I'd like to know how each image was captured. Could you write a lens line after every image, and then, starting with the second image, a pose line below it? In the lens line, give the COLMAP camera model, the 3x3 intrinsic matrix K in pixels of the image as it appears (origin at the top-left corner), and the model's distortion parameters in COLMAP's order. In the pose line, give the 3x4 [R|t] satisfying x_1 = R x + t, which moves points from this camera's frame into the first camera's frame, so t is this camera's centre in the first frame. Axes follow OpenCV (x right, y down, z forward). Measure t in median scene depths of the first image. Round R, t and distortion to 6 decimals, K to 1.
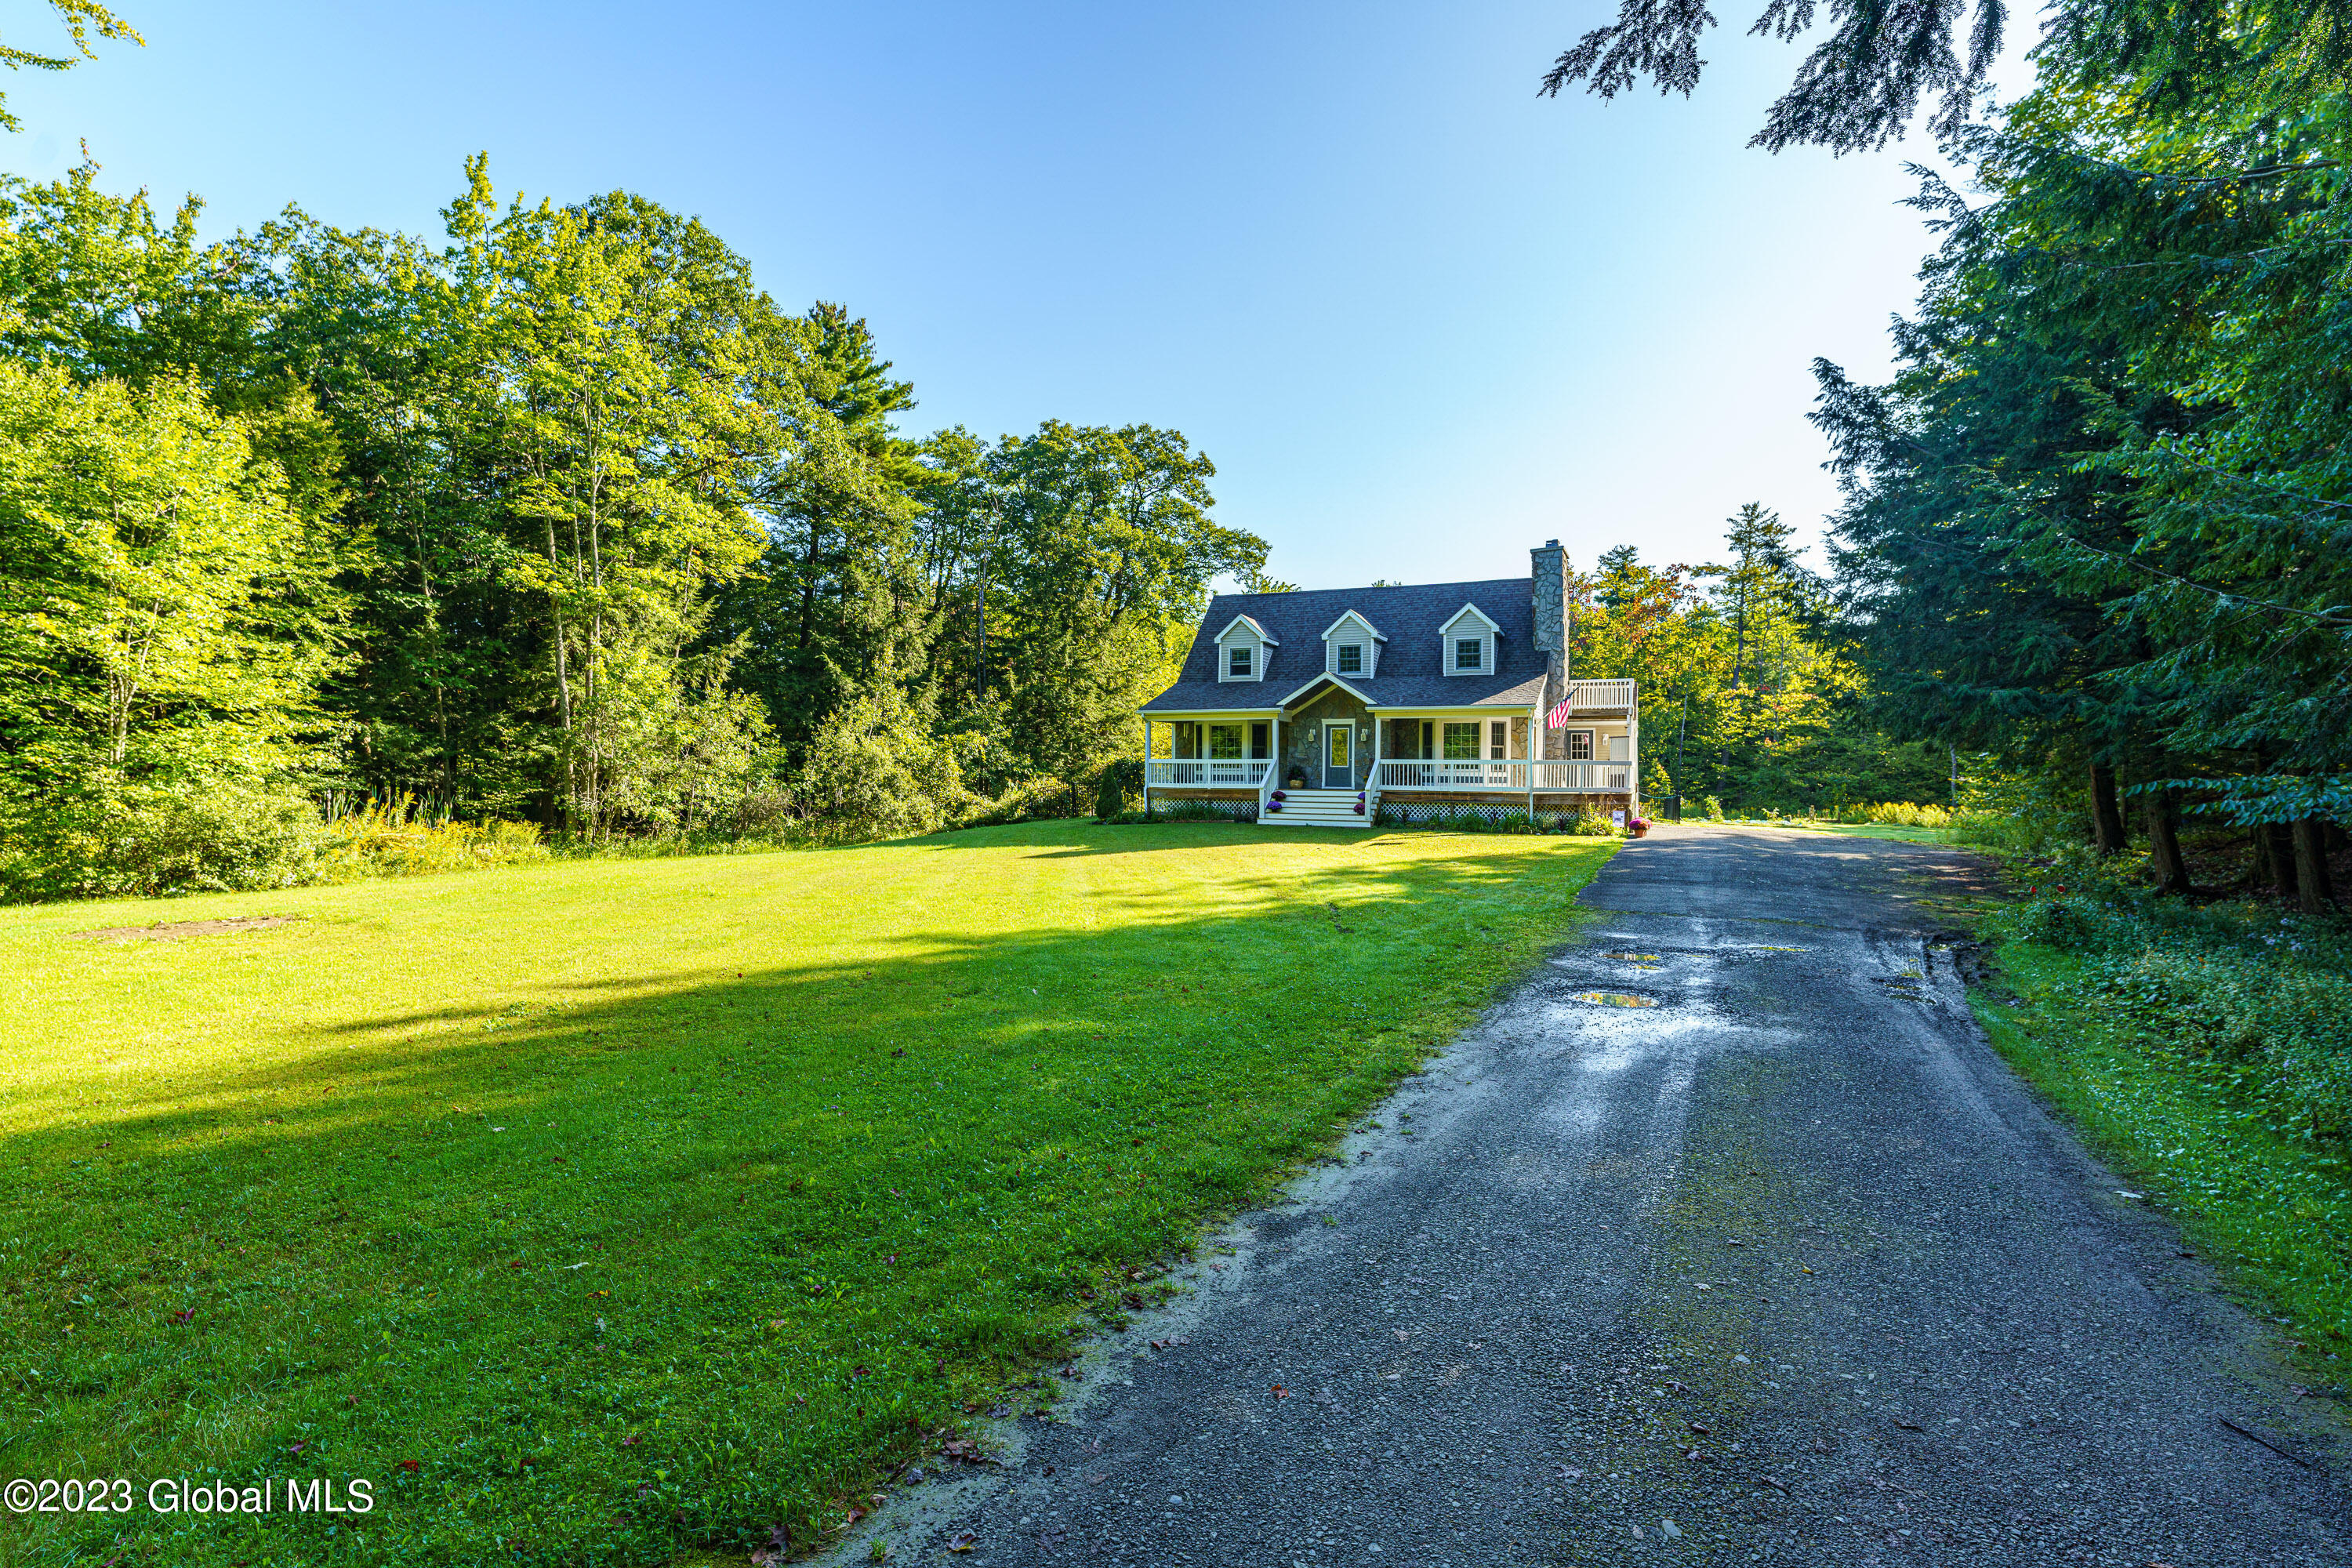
lens RADIAL K [[1126.9, 0, 1162.6], [0, 1126.9, 794.7], [0, 0, 1]] dist [-0.002547, -0.000284]
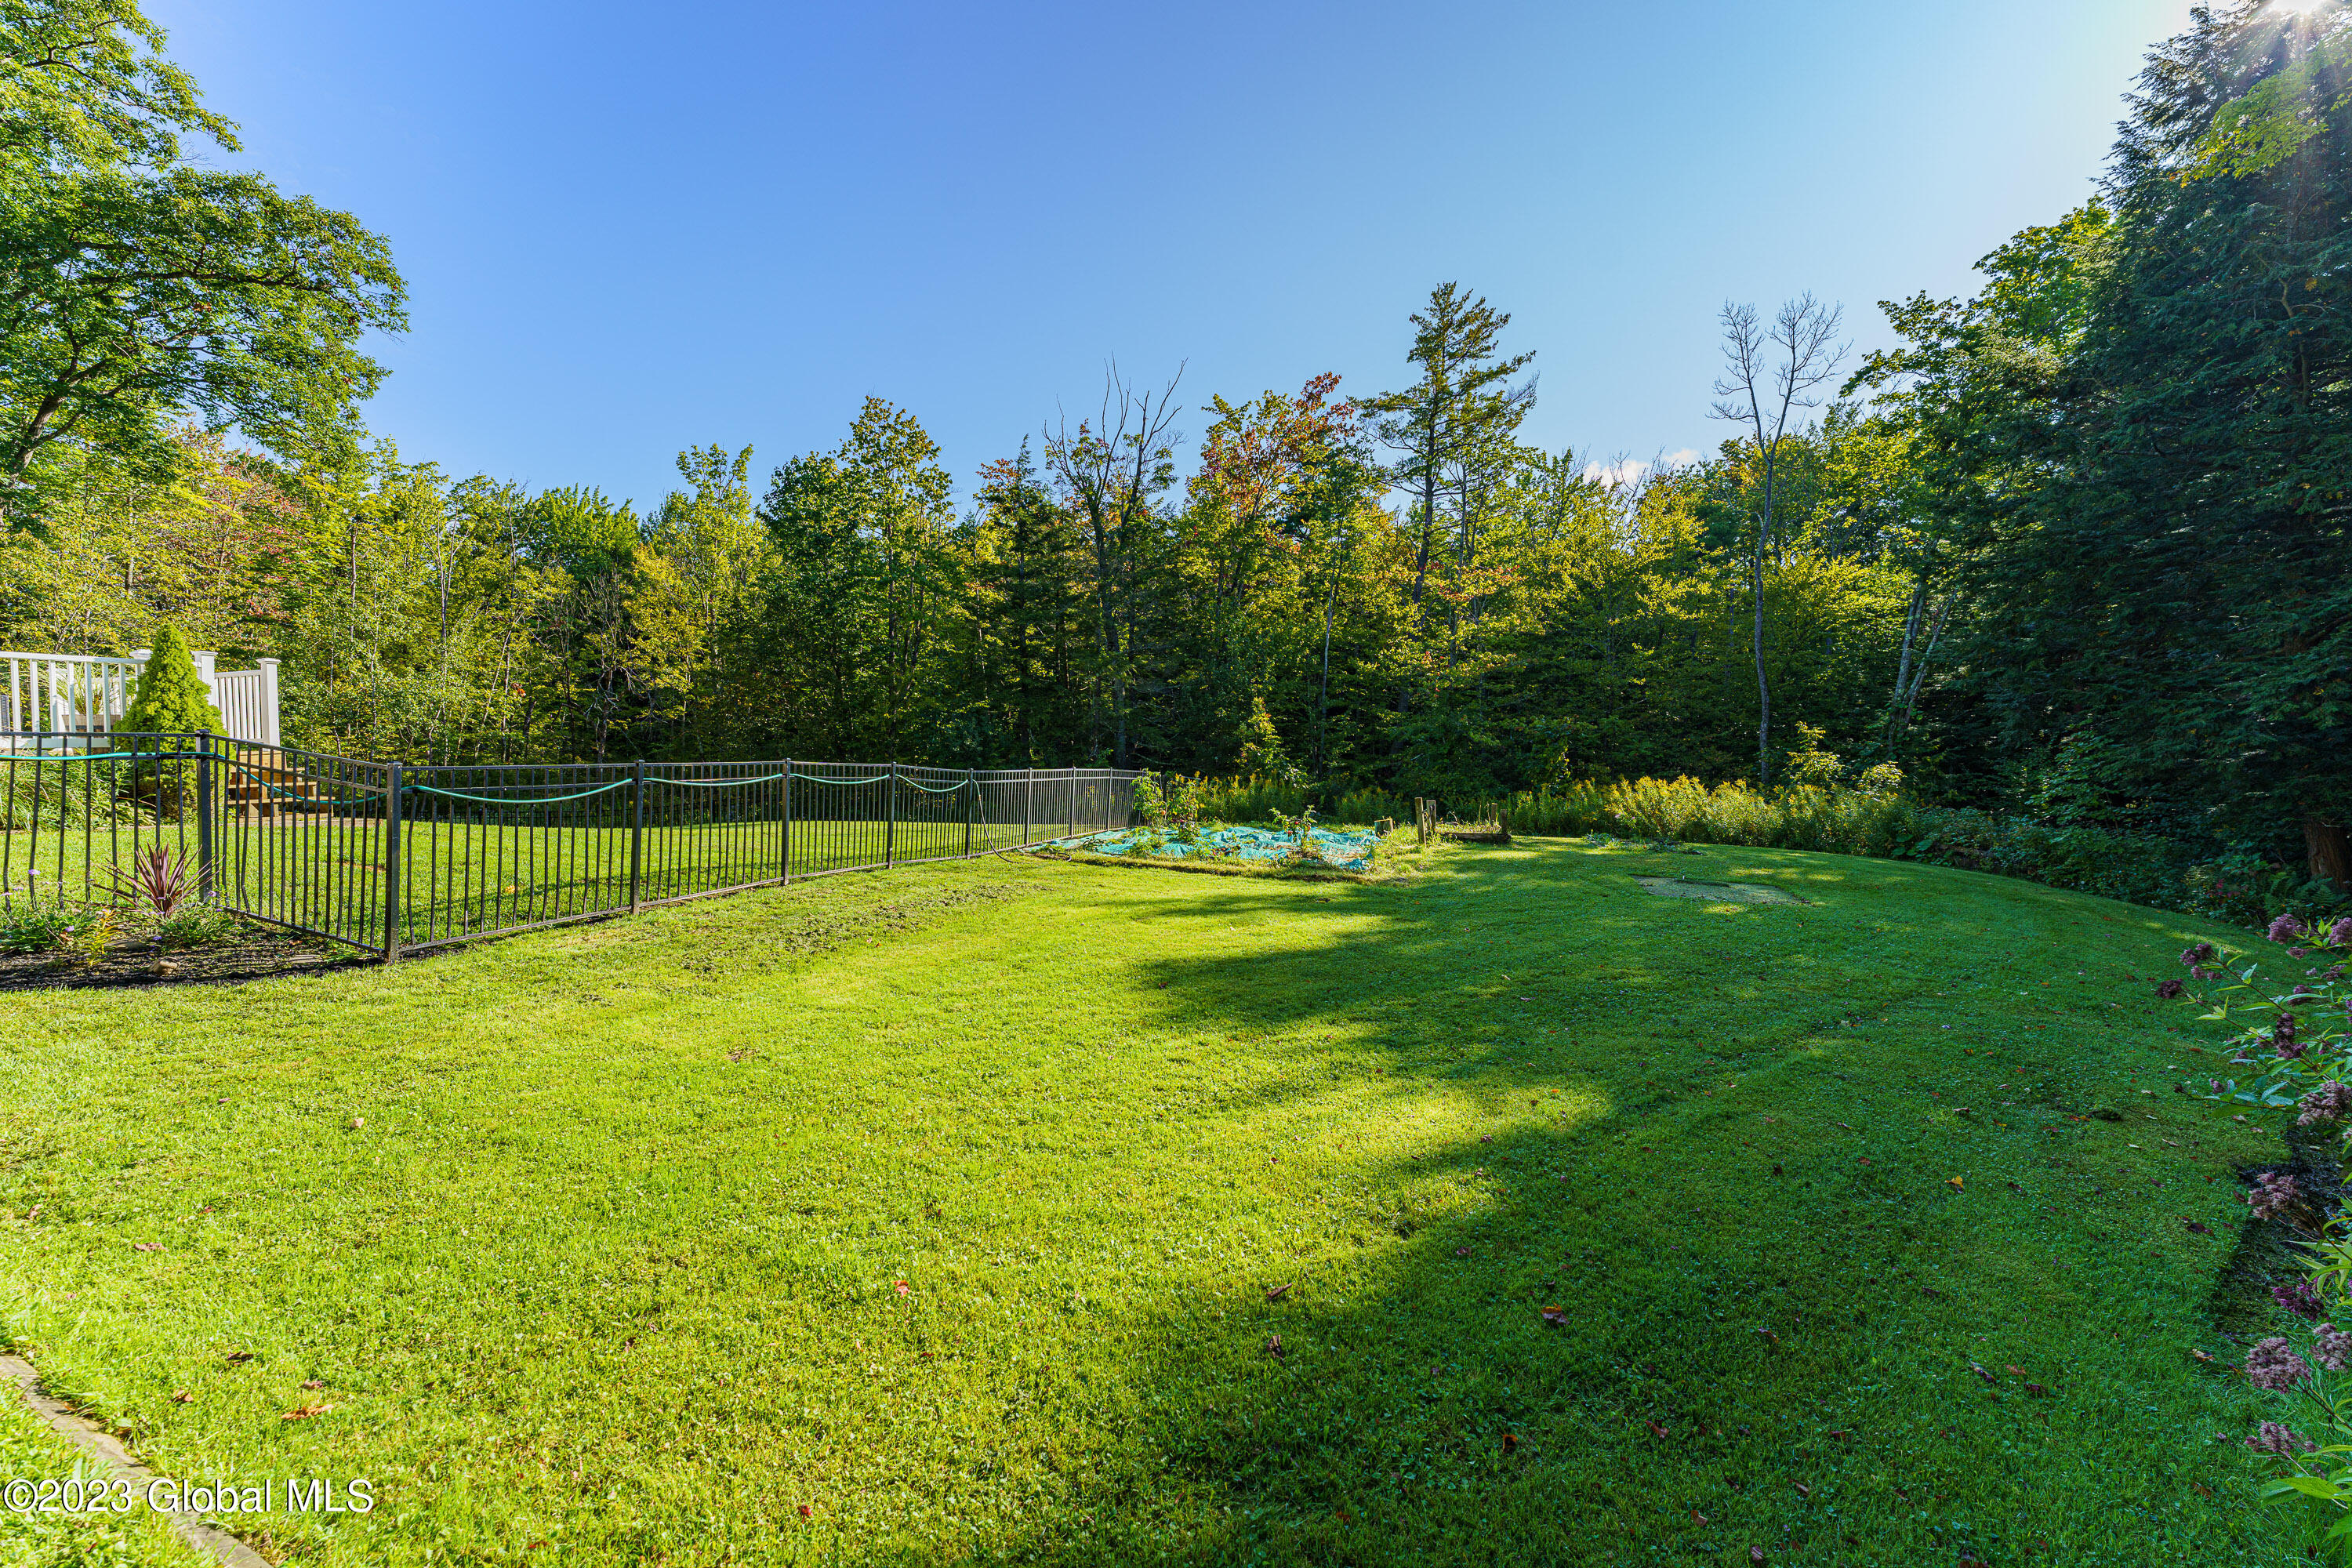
lens RADIAL K [[934.9, 0, 1169.1], [0, 934.9, 784.0], [0, 0, 1]] dist [0.000753, 0.000129]
pose [[0.996734, -0.009614, 0.080177, 0.673267], [0.007746, 0.999692, 0.023572, -0.001046], [-0.080379, -0.022874, 0.996502, 1.015248]]
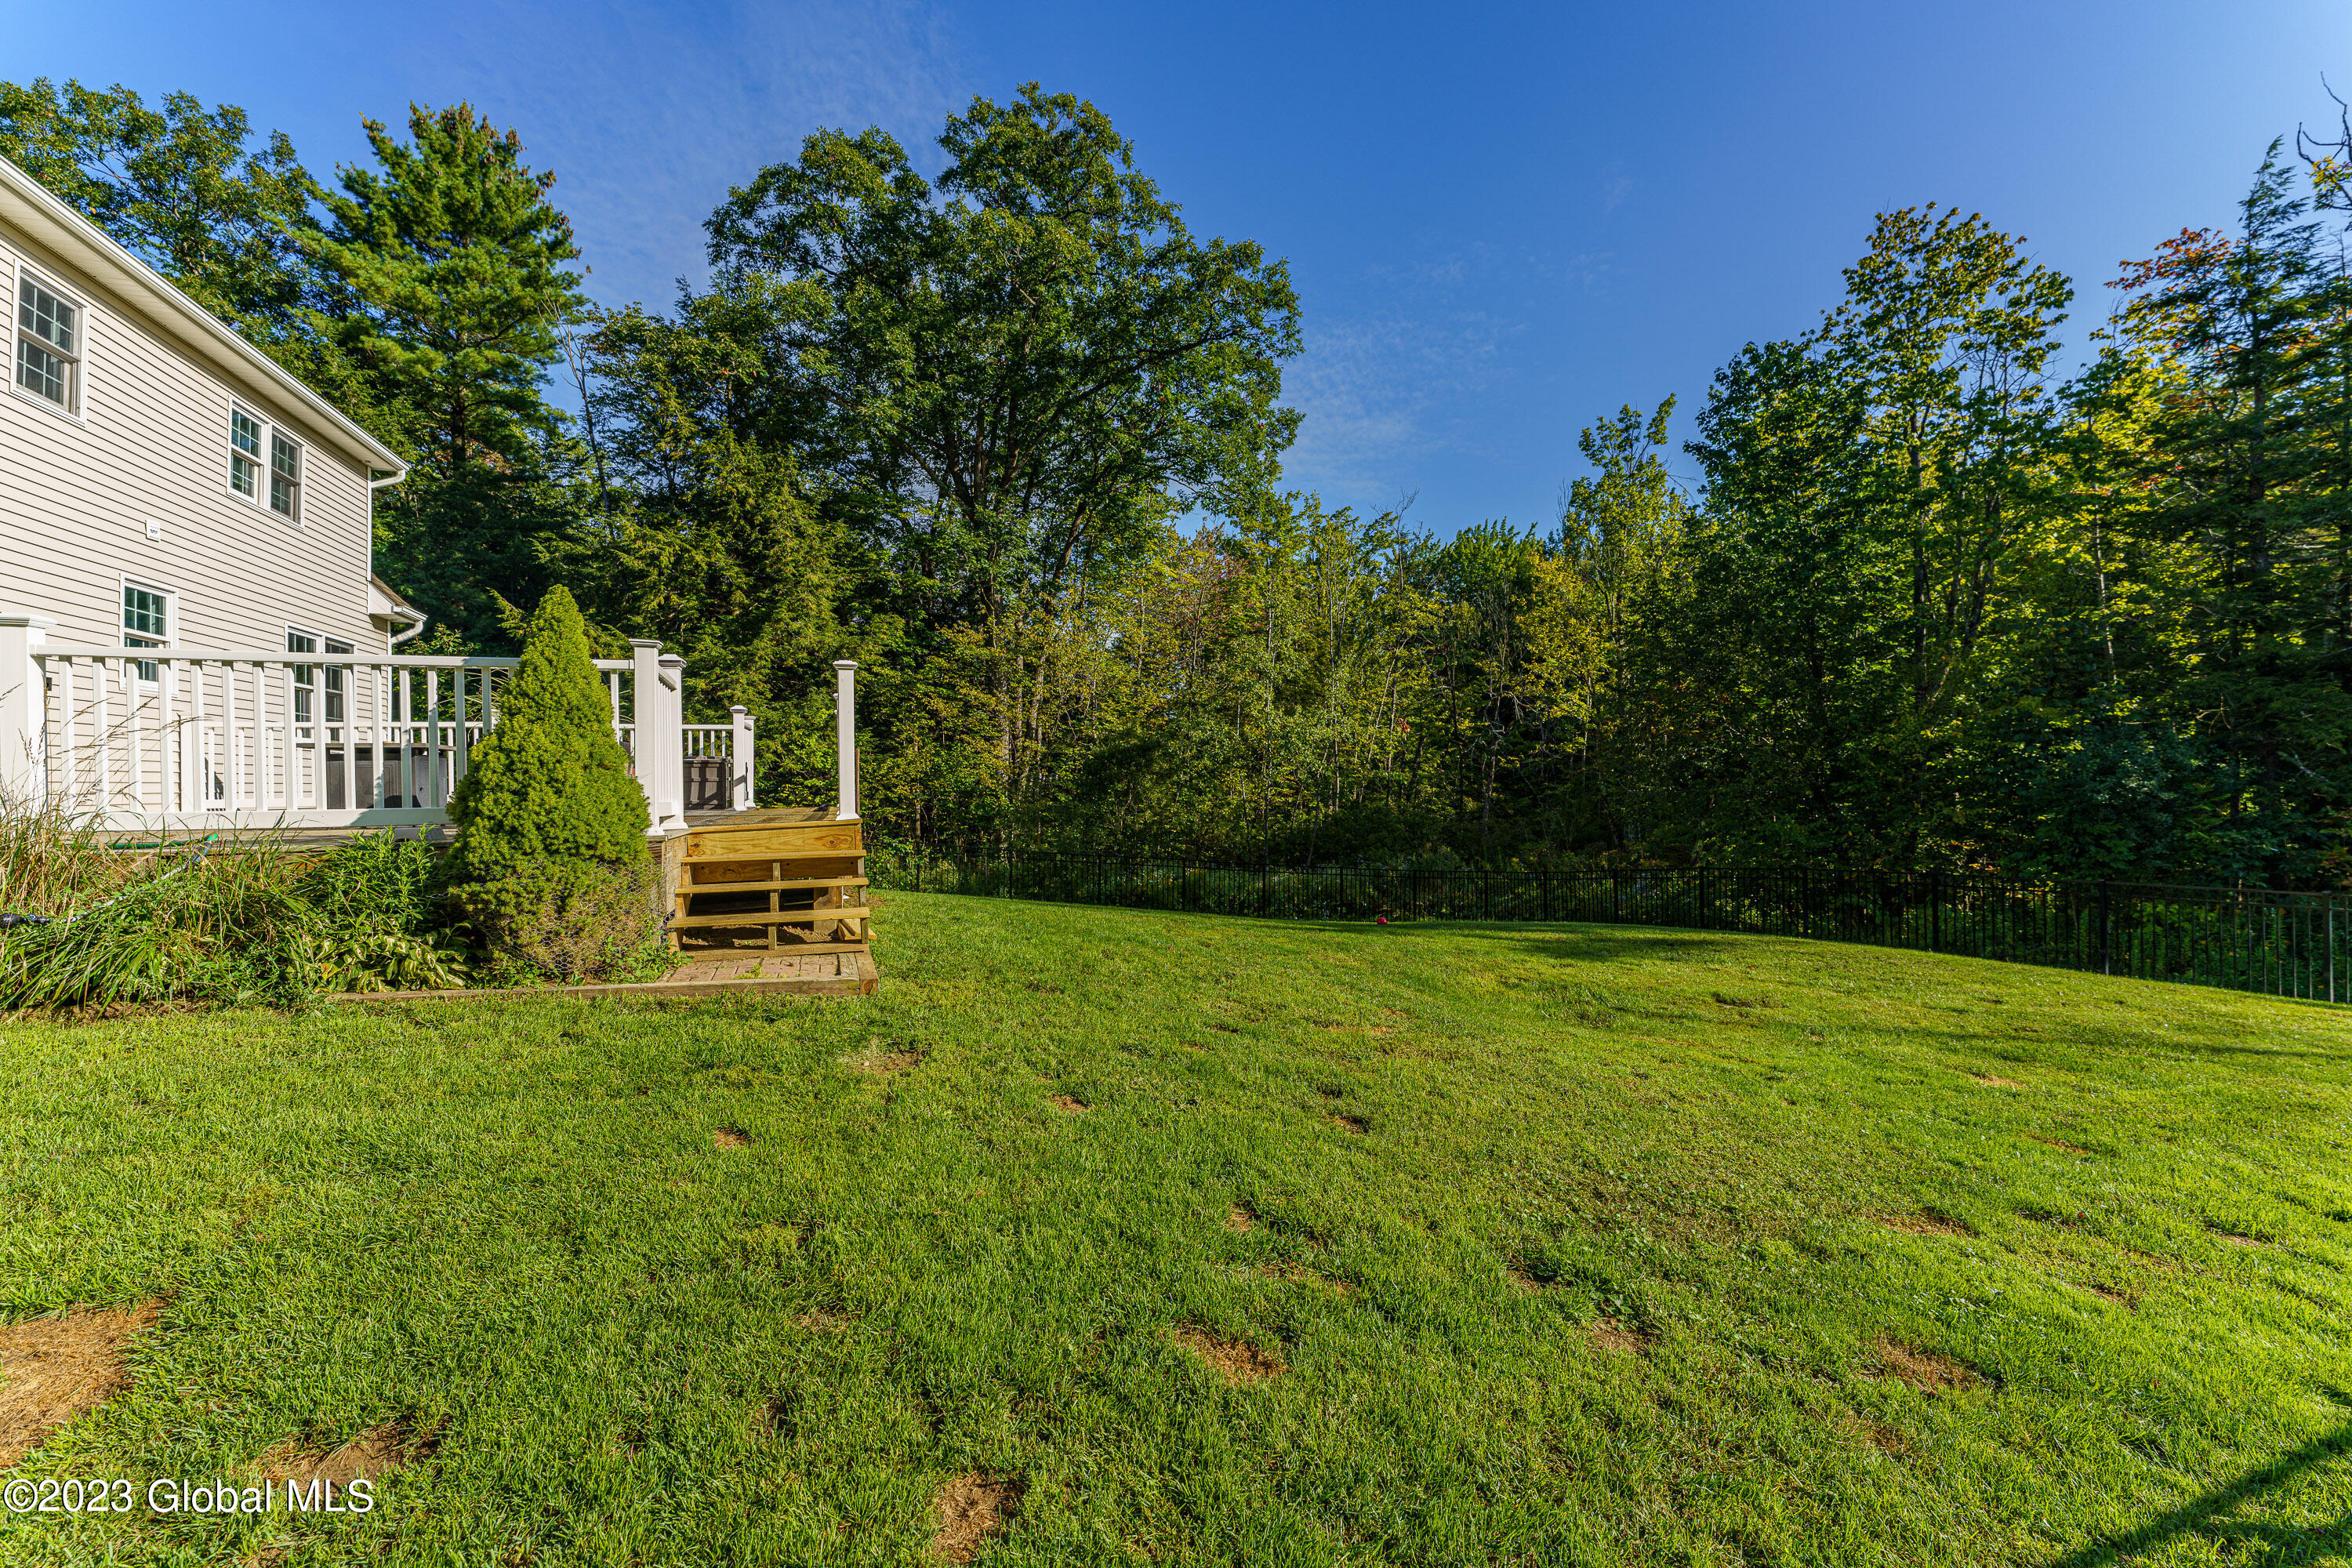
lens RADIAL K [[934.9, 0, 1169.1], [0, 934.9, 784.0], [0, 0, 1]] dist [0.000753, 0.000129]
pose [[0.680339, -0.008565, -0.732847, 0.579834], [-0.004186, 0.999870, -0.015572, -0.010475], [0.732885, 0.013662, 0.680215, 1.260631]]
